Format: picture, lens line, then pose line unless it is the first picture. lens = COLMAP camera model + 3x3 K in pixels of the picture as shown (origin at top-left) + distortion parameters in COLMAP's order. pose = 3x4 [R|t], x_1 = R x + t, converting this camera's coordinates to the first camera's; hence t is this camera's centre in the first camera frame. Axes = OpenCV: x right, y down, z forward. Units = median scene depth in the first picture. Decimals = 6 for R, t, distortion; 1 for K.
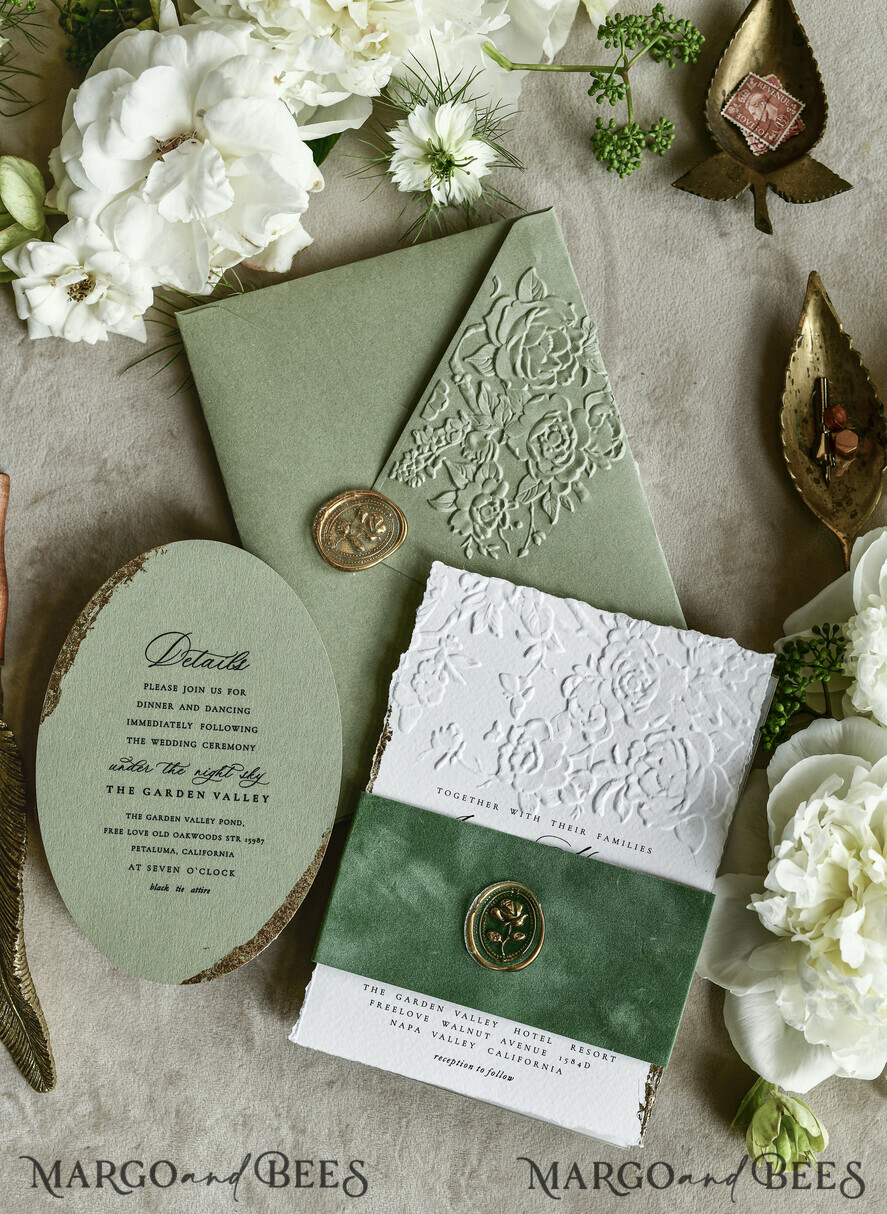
lens RADIAL K [[1922.9, 0, 438.0], [0, 1922.9, 666.1], [0, 0, 1]] dist [-0.015692, 0.036082]
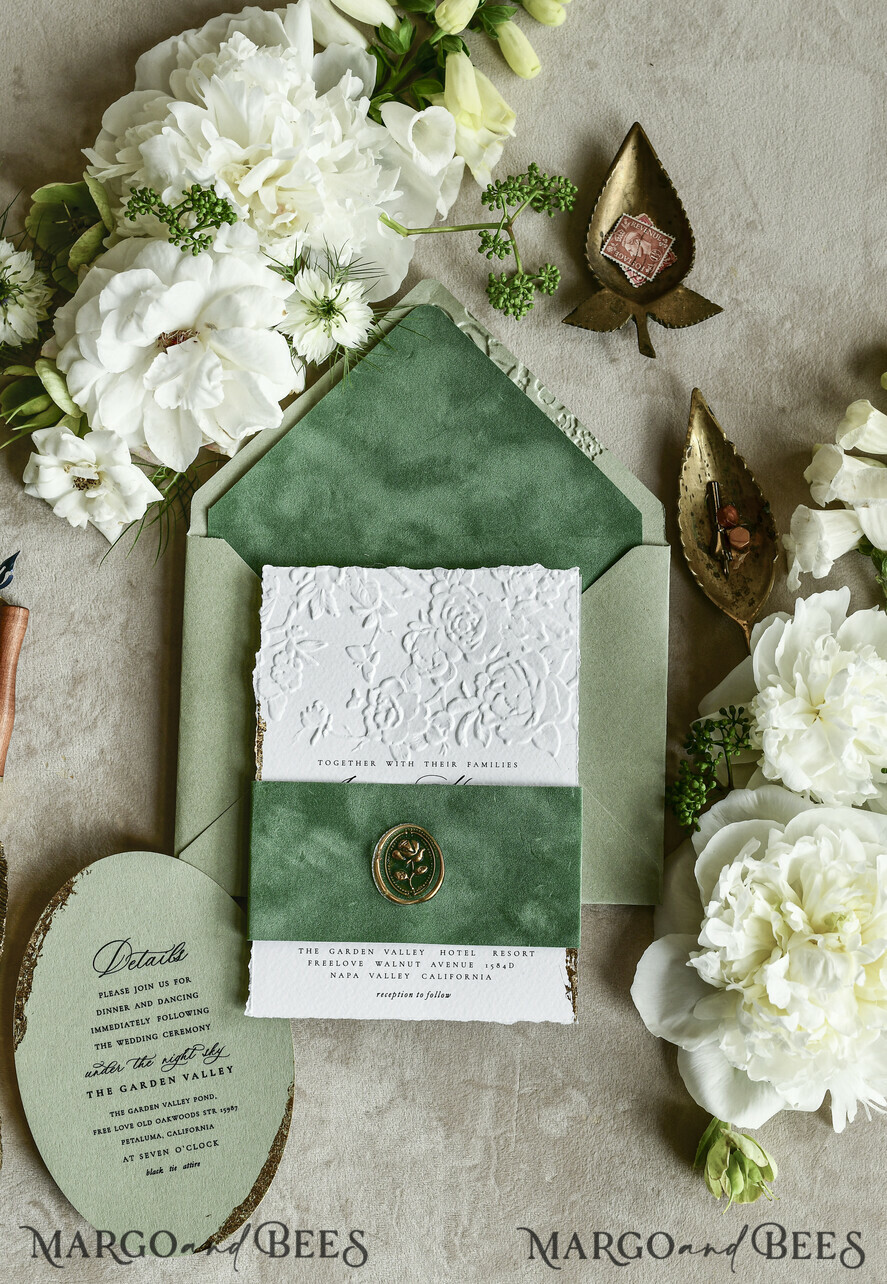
lens RADIAL K [[2344.9, 0, 490.2], [0, 2344.9, 611.9], [0, 0, 1]] dist [0.007463, -0.090284]
pose [[0.995239, -0.090992, 0.034936, 0.018000], [0.092643, 0.994496, -0.048945, -0.021310], [-0.030290, 0.051948, 0.998190, -0.355834]]
